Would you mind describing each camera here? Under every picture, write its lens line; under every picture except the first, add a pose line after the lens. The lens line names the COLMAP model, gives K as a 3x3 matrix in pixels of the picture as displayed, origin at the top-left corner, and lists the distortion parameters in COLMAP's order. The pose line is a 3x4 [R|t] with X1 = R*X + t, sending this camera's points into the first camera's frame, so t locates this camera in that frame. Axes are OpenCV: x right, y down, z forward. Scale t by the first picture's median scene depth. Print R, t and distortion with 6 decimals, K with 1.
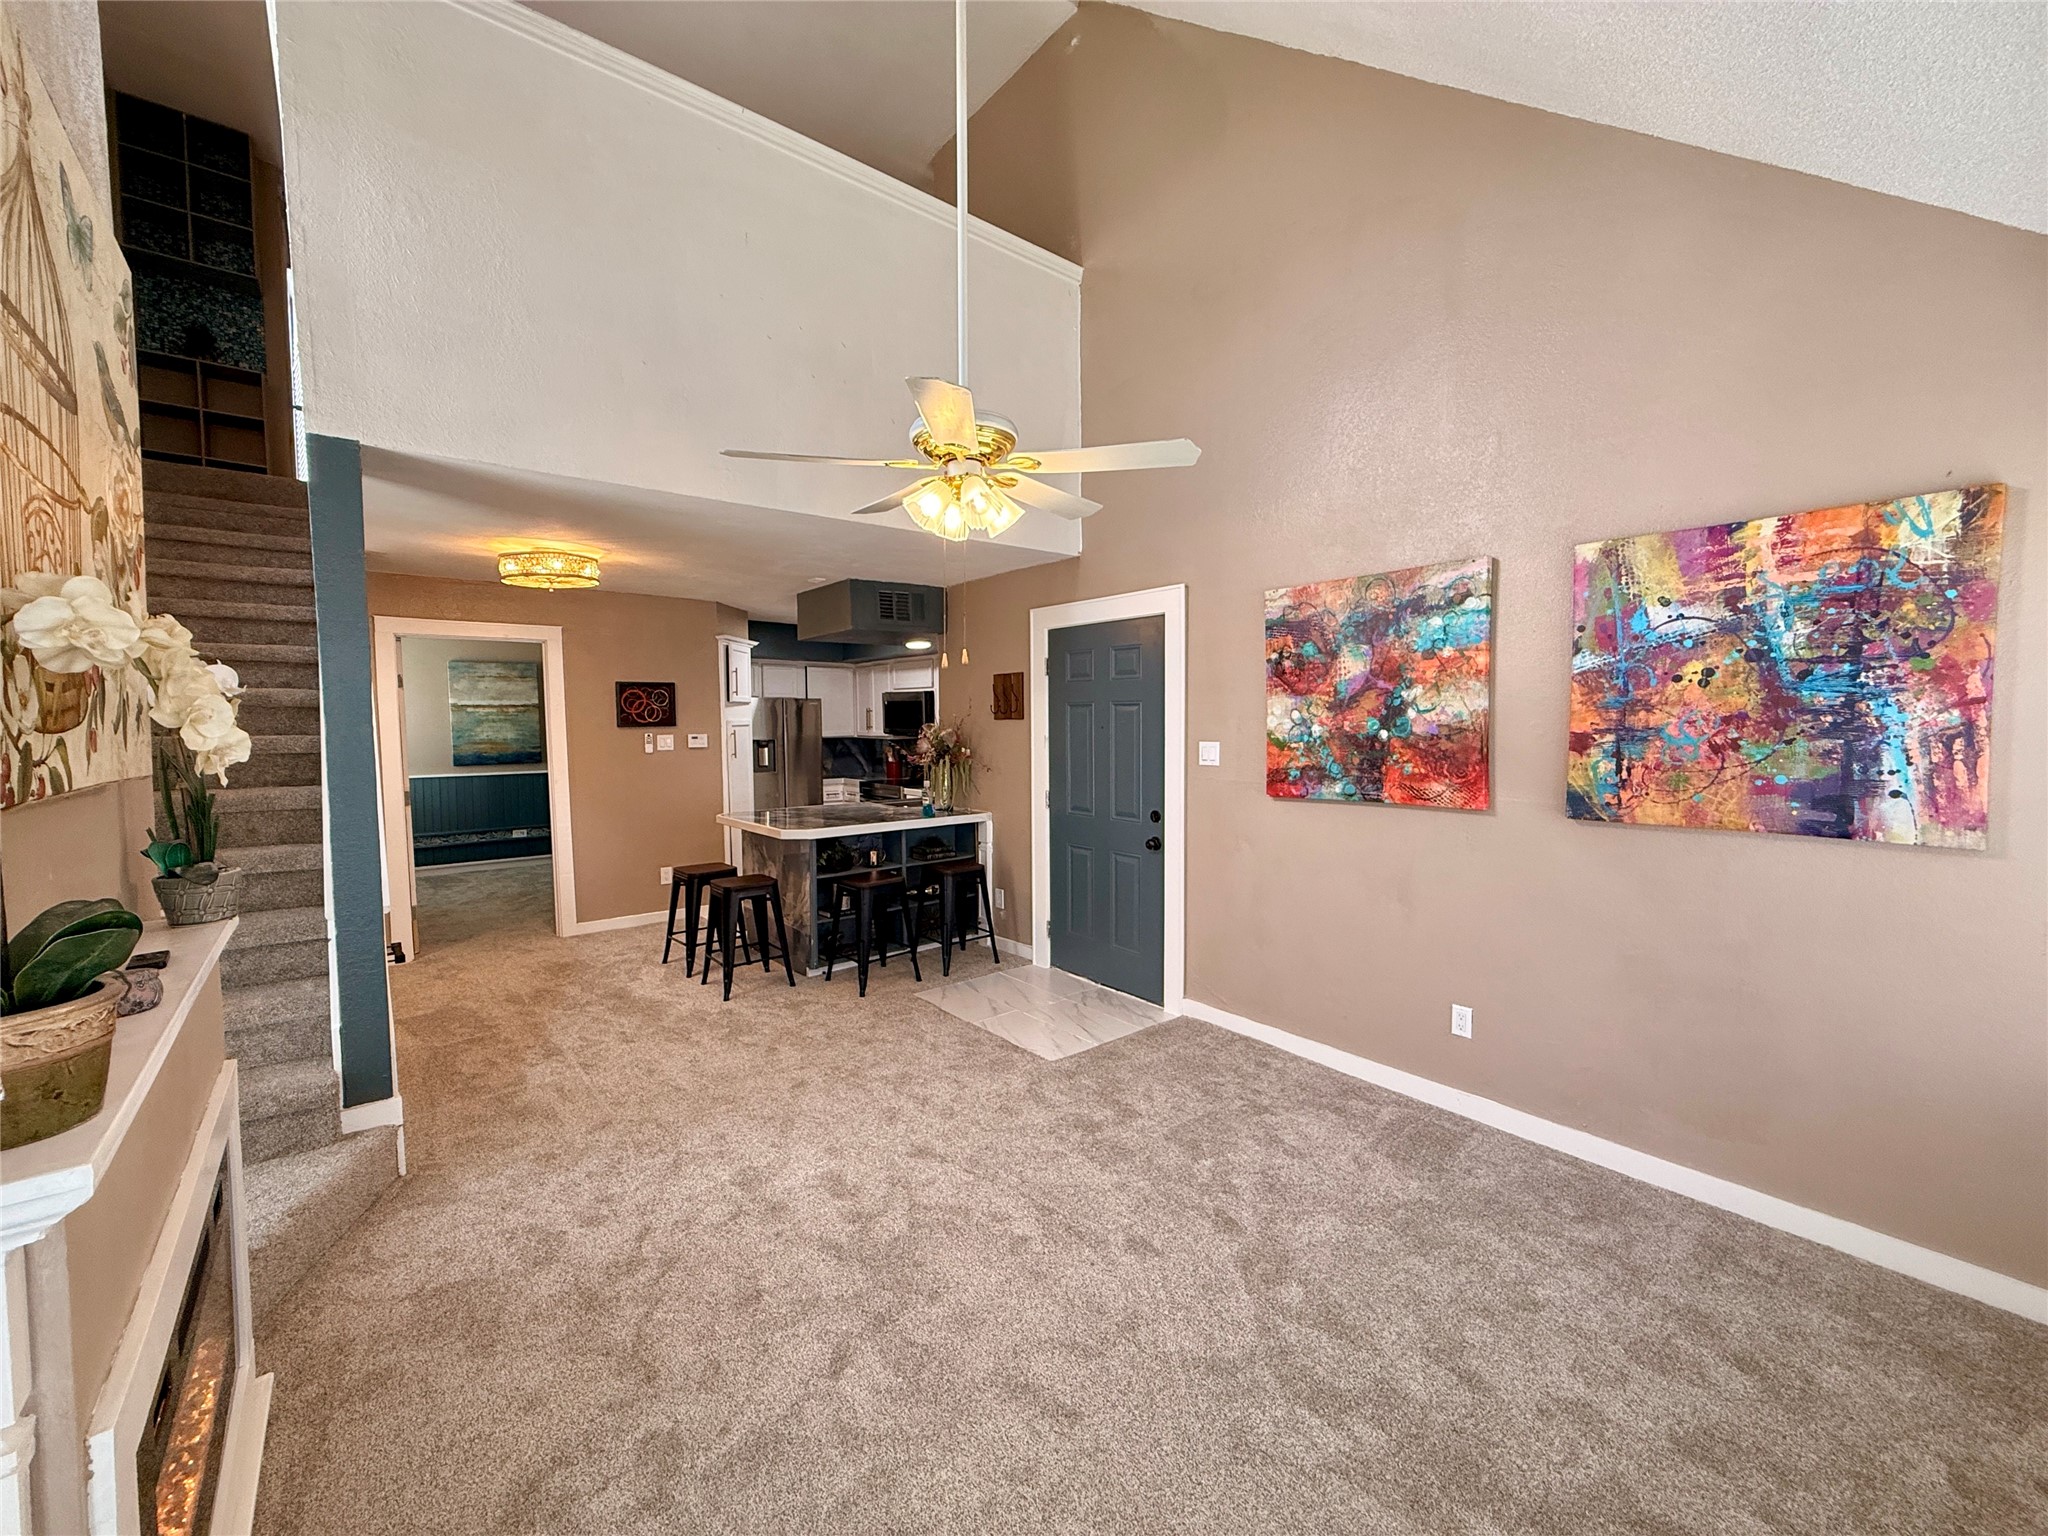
lens RADIAL K [[815.1, 0, 1016.8], [0, 815.1, 766.5], [0, 0, 1]] dist [-0.000588, 0.000312]
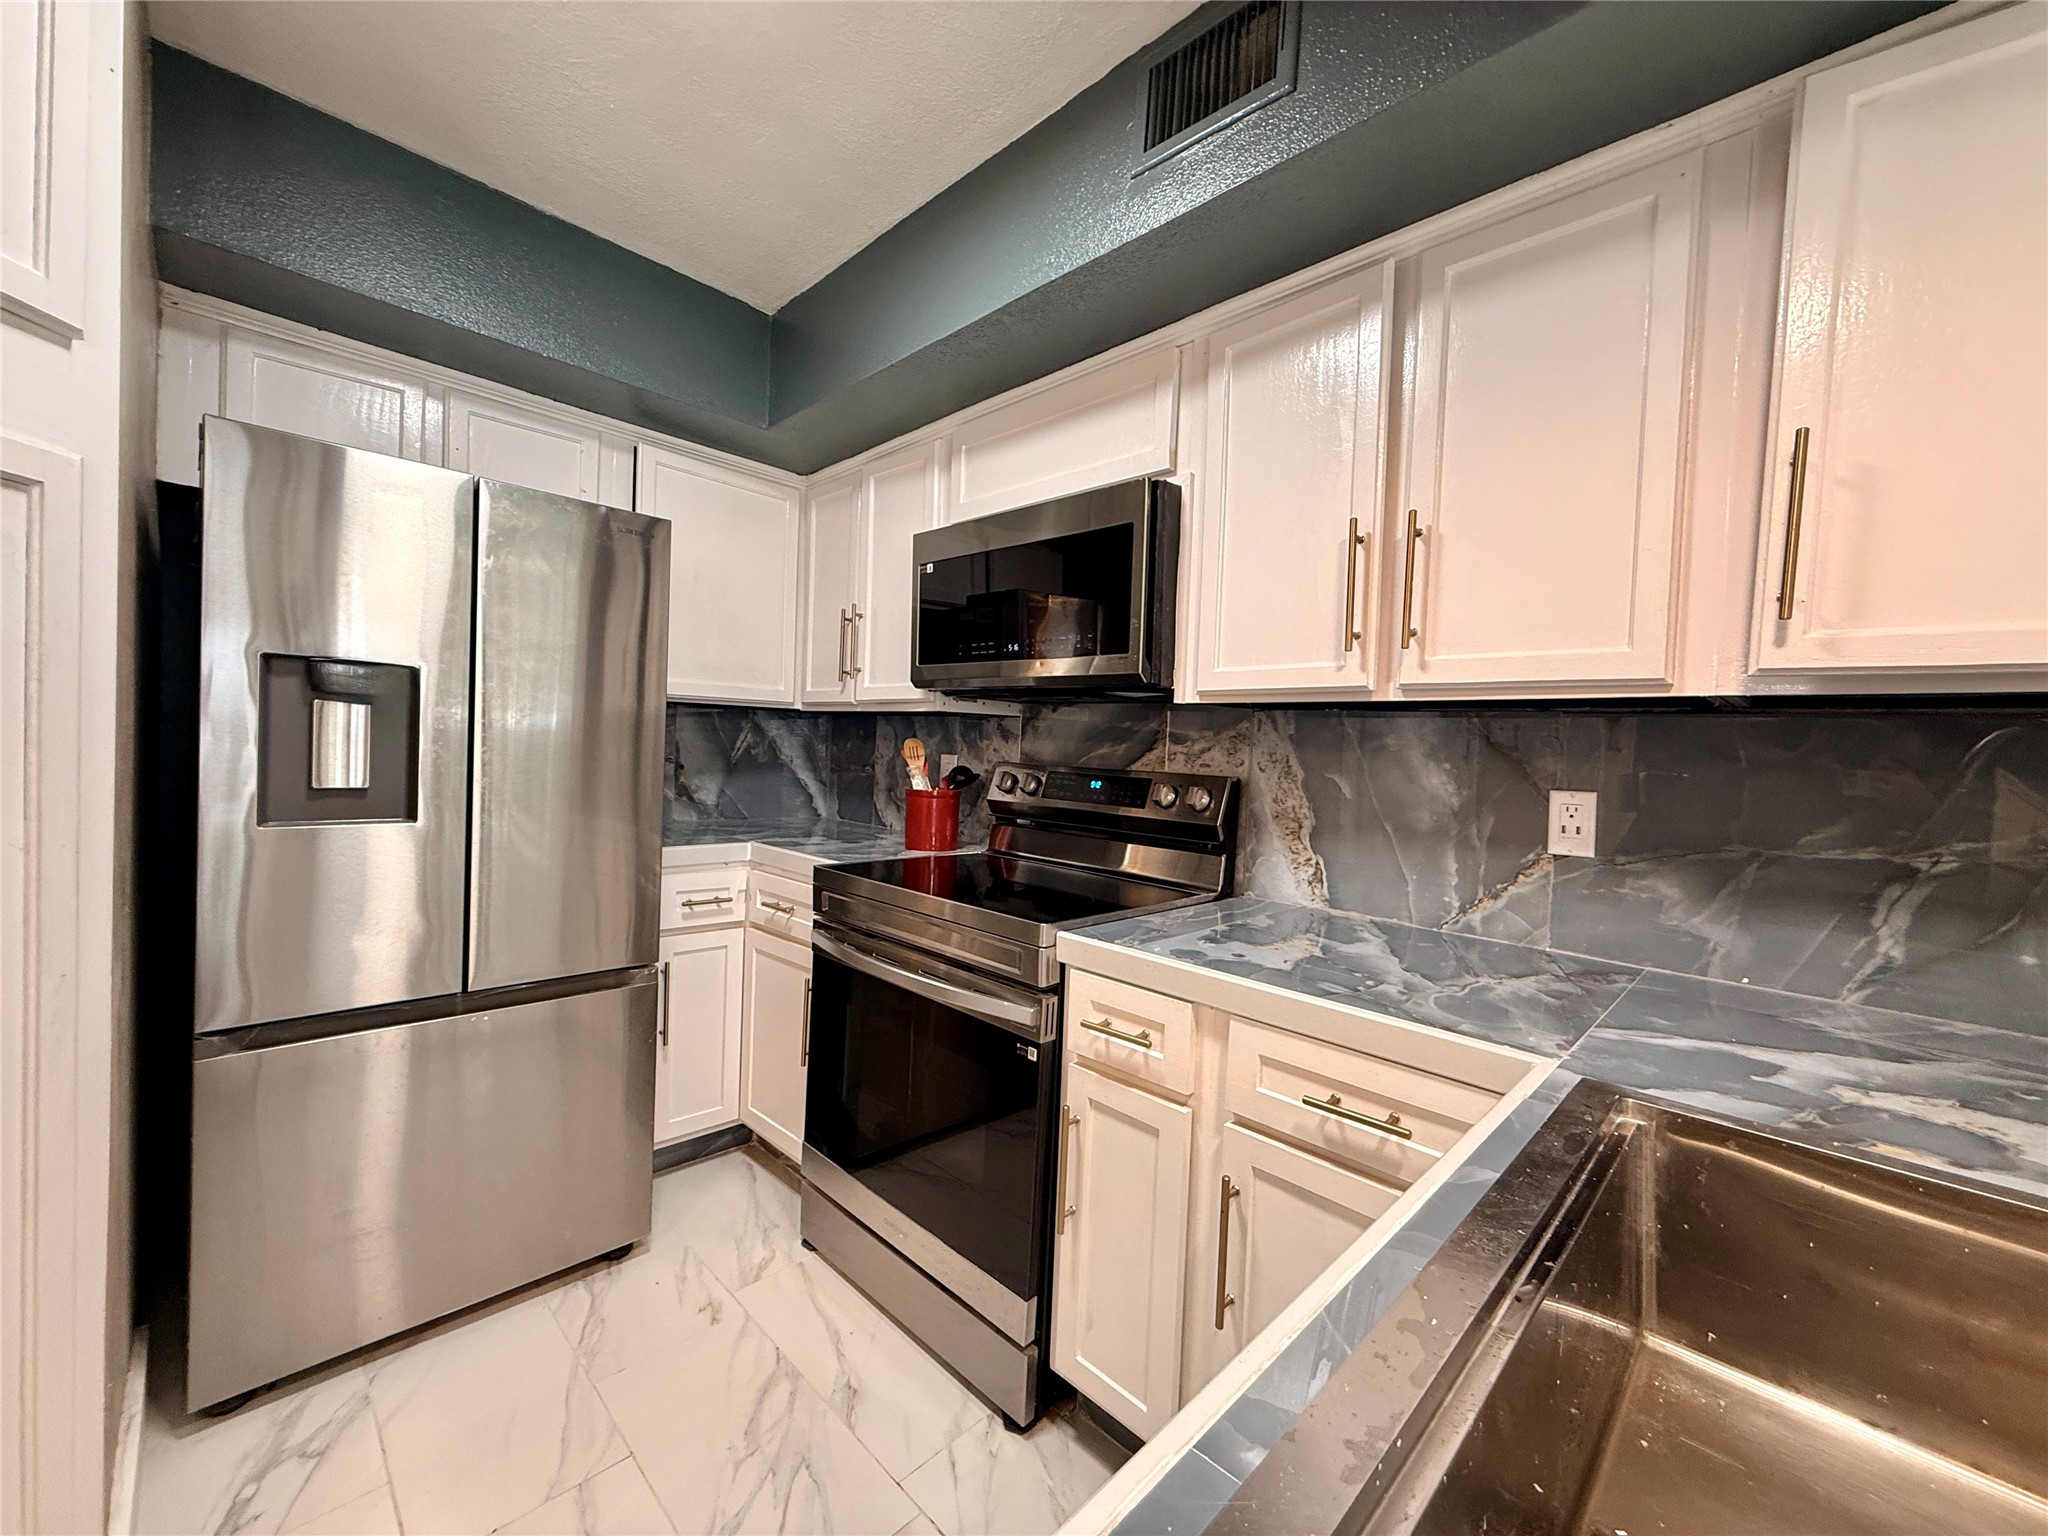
lens RADIAL K [[815.1, 0, 1016.8], [0, 815.1, 766.5], [0, 0, 1]] dist [-0.000588, 0.000312]
pose [[0.994487, 0.042957, 0.095659, -0.284698], [-0.039564, 0.998528, -0.037090, -0.009884], [-0.097112, 0.033101, 0.994723, 1.354294]]
